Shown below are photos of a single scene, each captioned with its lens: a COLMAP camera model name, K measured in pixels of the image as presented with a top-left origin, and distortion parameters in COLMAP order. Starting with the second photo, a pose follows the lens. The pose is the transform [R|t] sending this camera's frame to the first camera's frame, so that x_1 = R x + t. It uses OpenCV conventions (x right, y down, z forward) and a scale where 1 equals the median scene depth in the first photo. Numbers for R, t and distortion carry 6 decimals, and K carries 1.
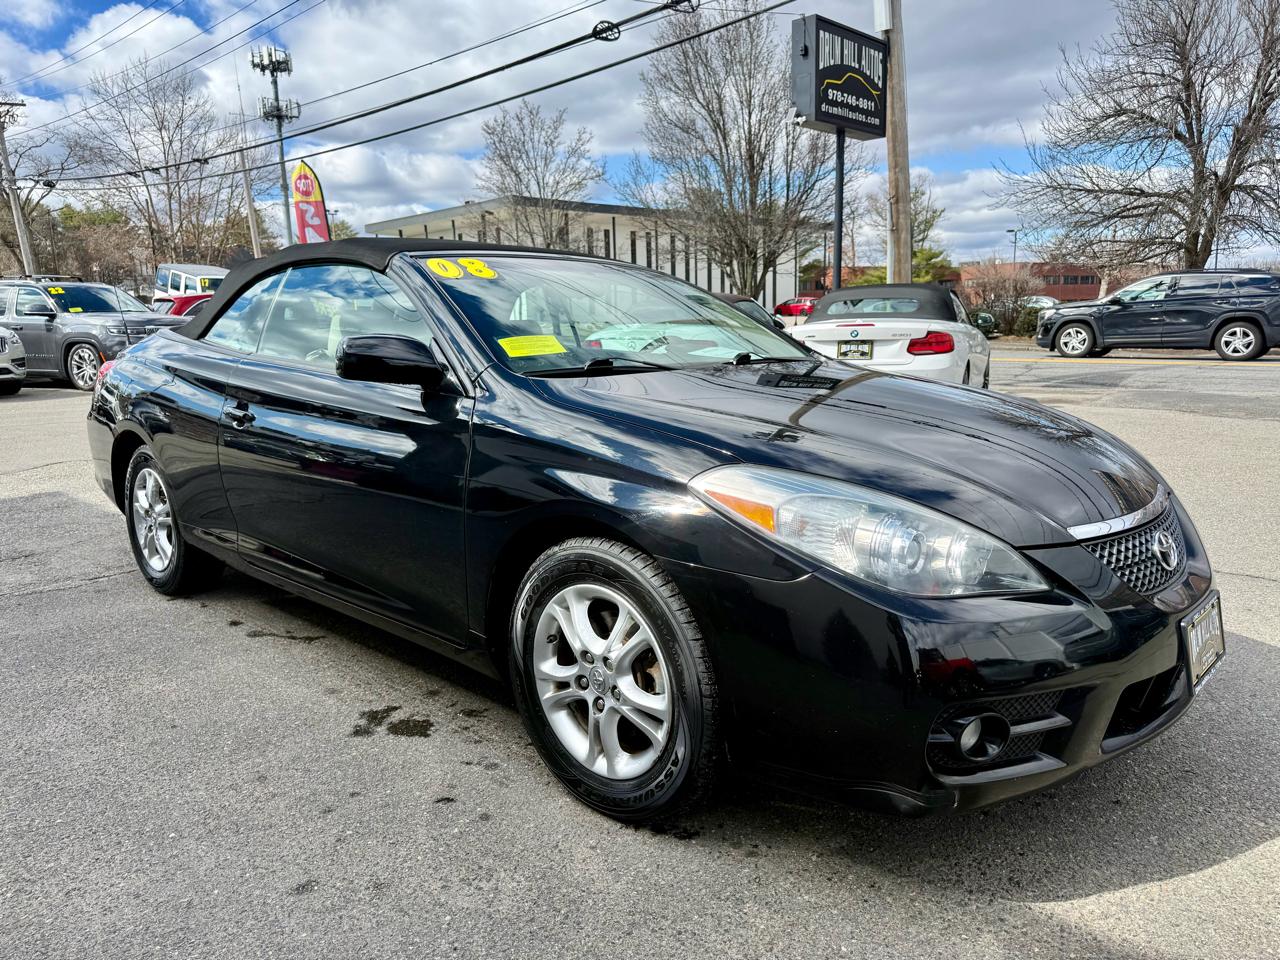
lens RADIAL K [[883.7, 0, 645.6], [0, 883.7, 476.8], [0, 0, 1]] dist [0.002121, -0.005288]
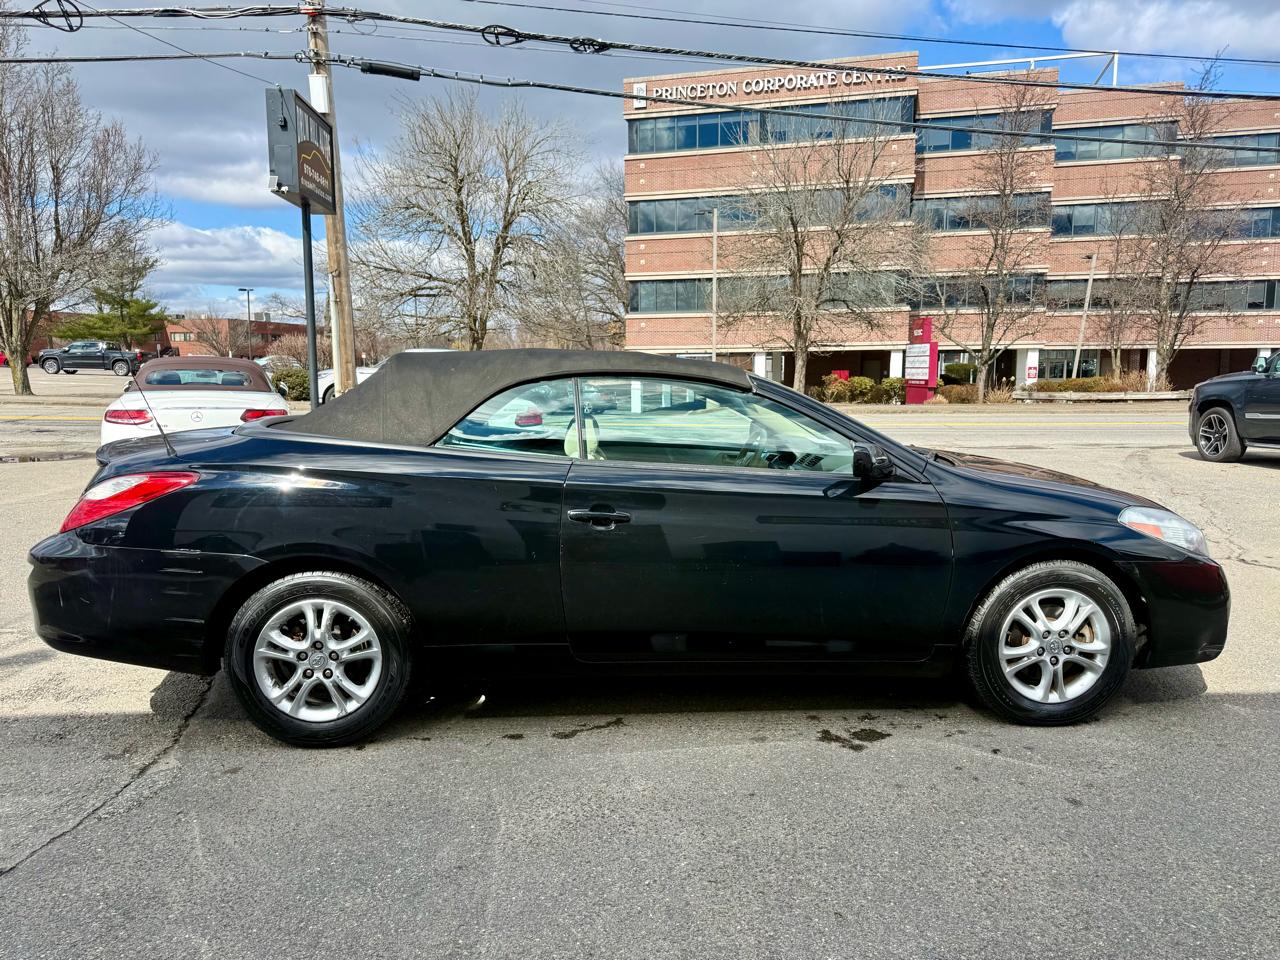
lens RADIAL K [[849.8, 0, 634.7], [0, 849.8, 487.5], [0, 0, 1]] dist [0.061240, -0.067889]
pose [[0.691959, -0.074185, 0.718115, -0.982263], [0.107235, 0.994234, -0.000619, -0.086482], [-0.713928, 0.077435, 0.695924, 0.225925]]
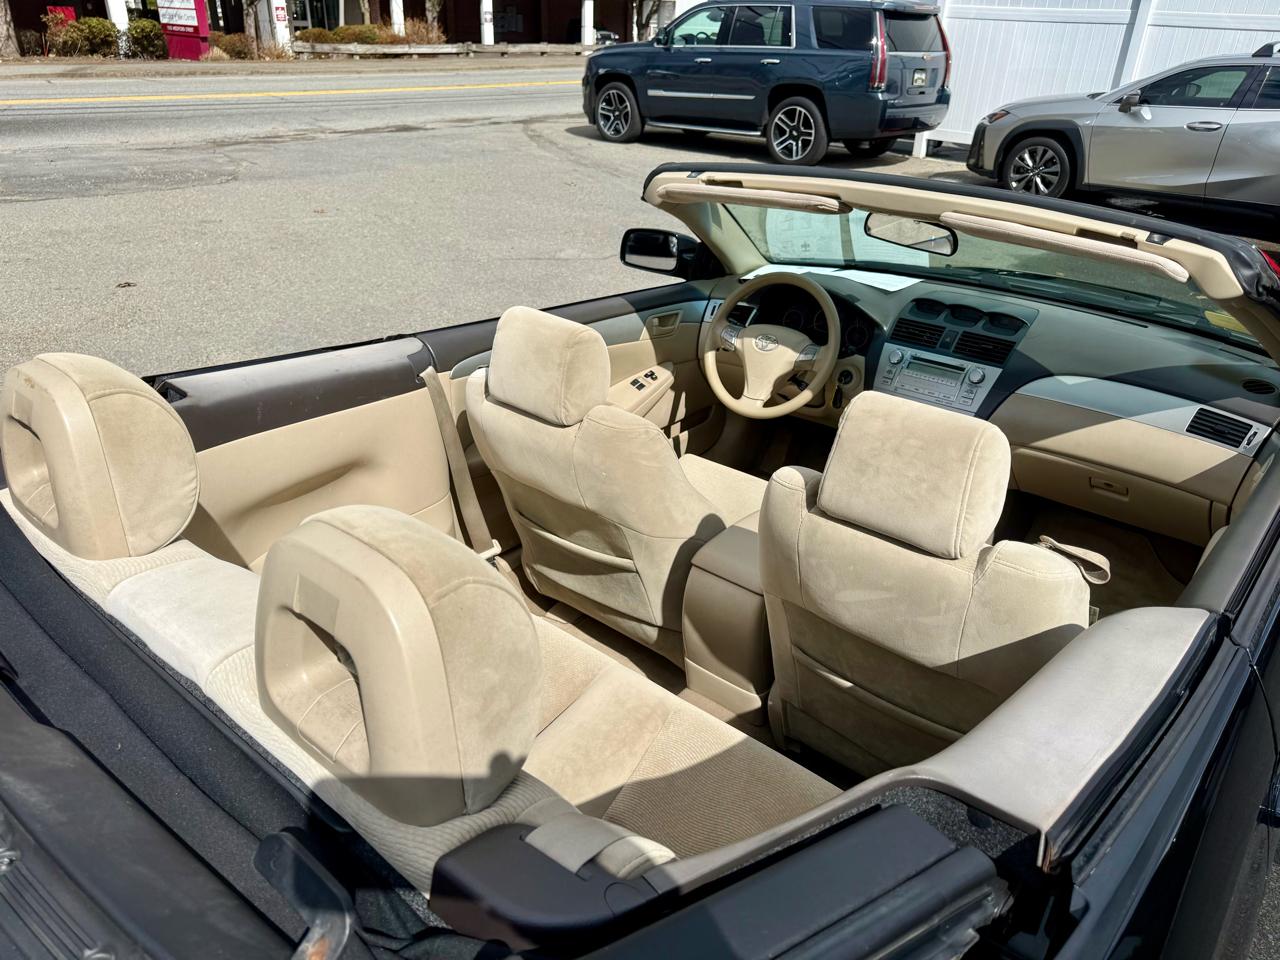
lens RADIAL K [[887.9, 0, 636.3], [0, 887.9, 480.2], [0, 0, 1]] dist [-0.003390, -0.002063]
pose [[-0.035832, -0.439973, 0.897296, -0.616735], [0.138568, 0.887012, 0.440464, -0.320325], [-0.989704, 0.140119, 0.029183, 1.066515]]
